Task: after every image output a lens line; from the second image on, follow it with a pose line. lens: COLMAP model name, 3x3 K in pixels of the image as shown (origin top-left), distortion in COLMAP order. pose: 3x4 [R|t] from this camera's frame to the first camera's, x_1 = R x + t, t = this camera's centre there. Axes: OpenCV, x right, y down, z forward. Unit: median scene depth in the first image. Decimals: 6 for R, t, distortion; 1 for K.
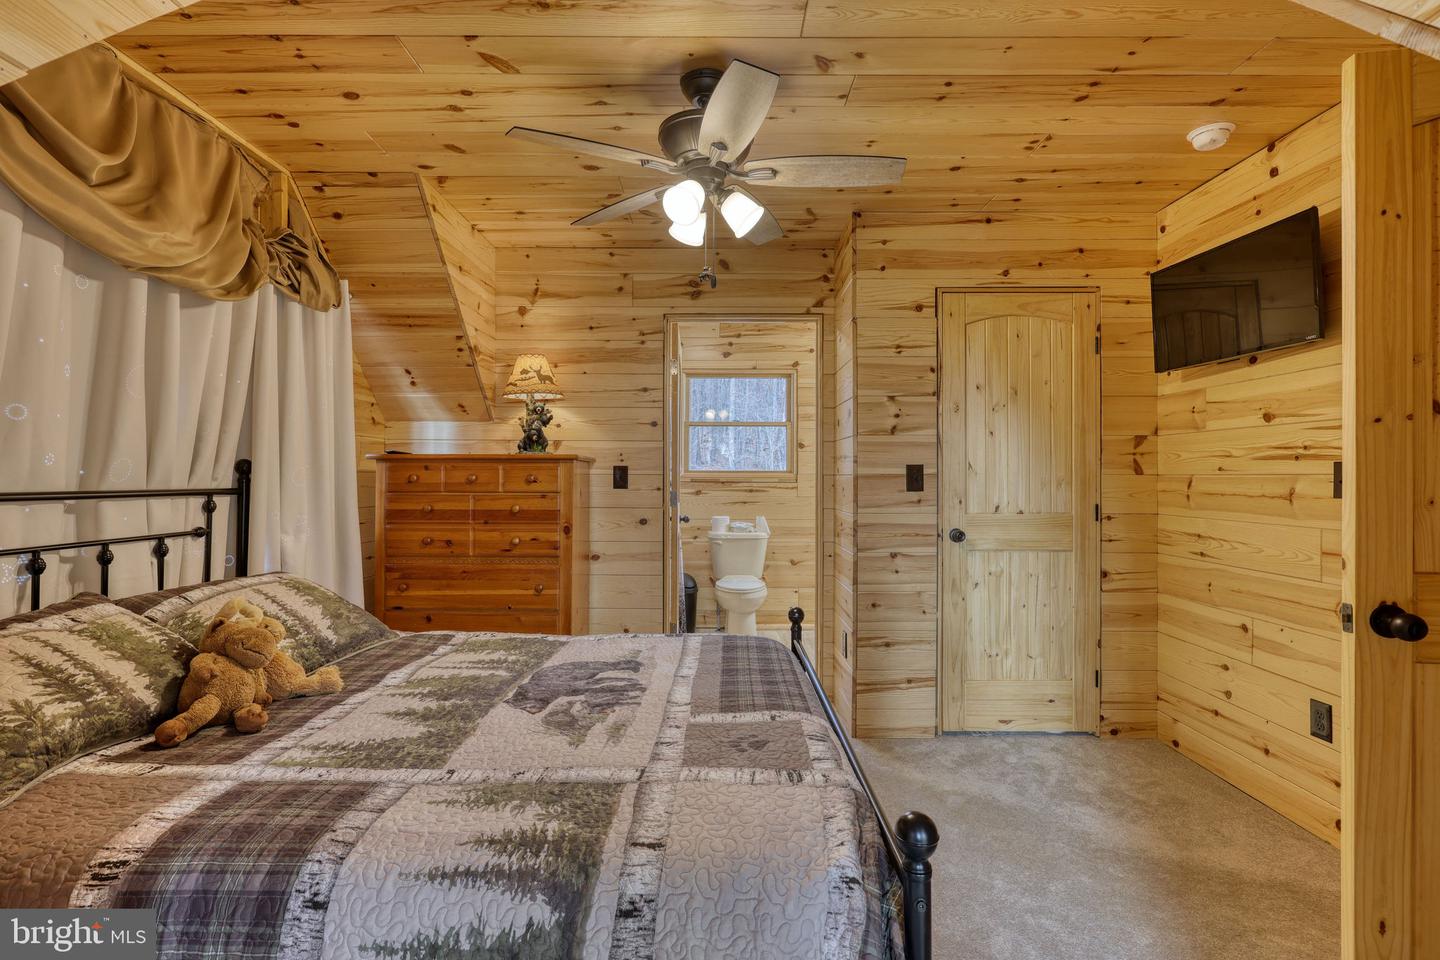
lens RADIAL K [[669.8, 0, 718.2], [0, 669.8, 478.8], [0, 0, 1]] dist [-0.001714, -0.000073]
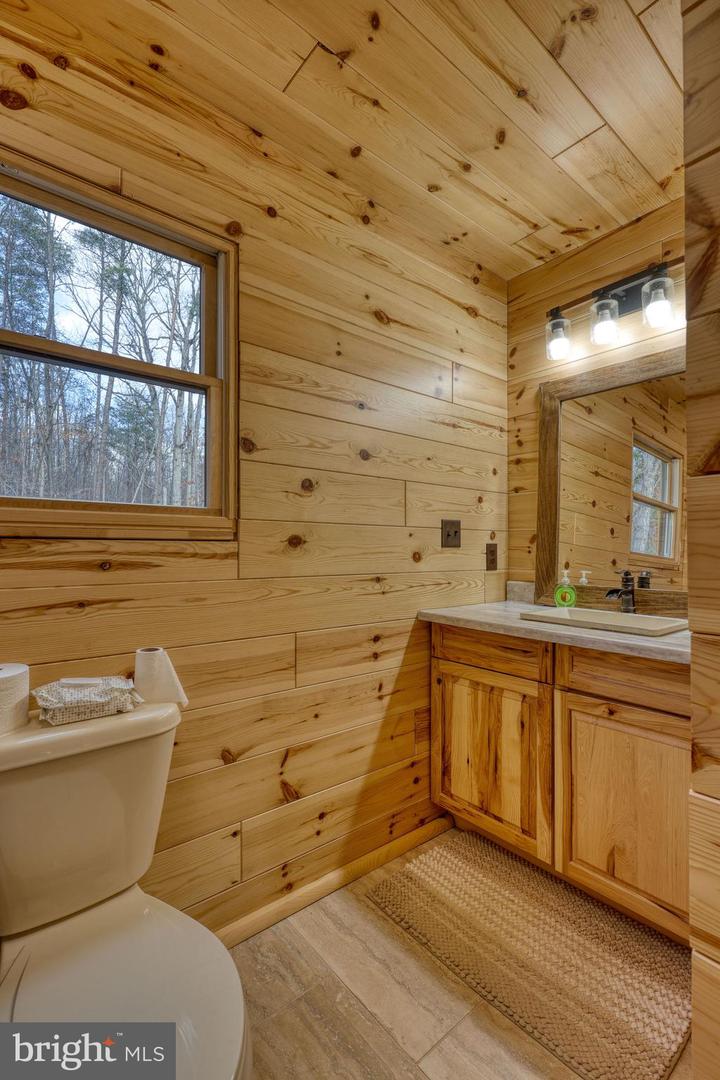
lens RADIAL K [[494.1, 0, 360.0], [0, 494.1, 543.0], [0, 0, 1]] dist [0.000154, 0.000220]
pose [[0.765008, 0.005101, 0.644000, -0.009341], [-0.001280, 0.999979, -0.006399, 0.008478], [-0.644019, 0.004071, 0.764999, 0.742128]]
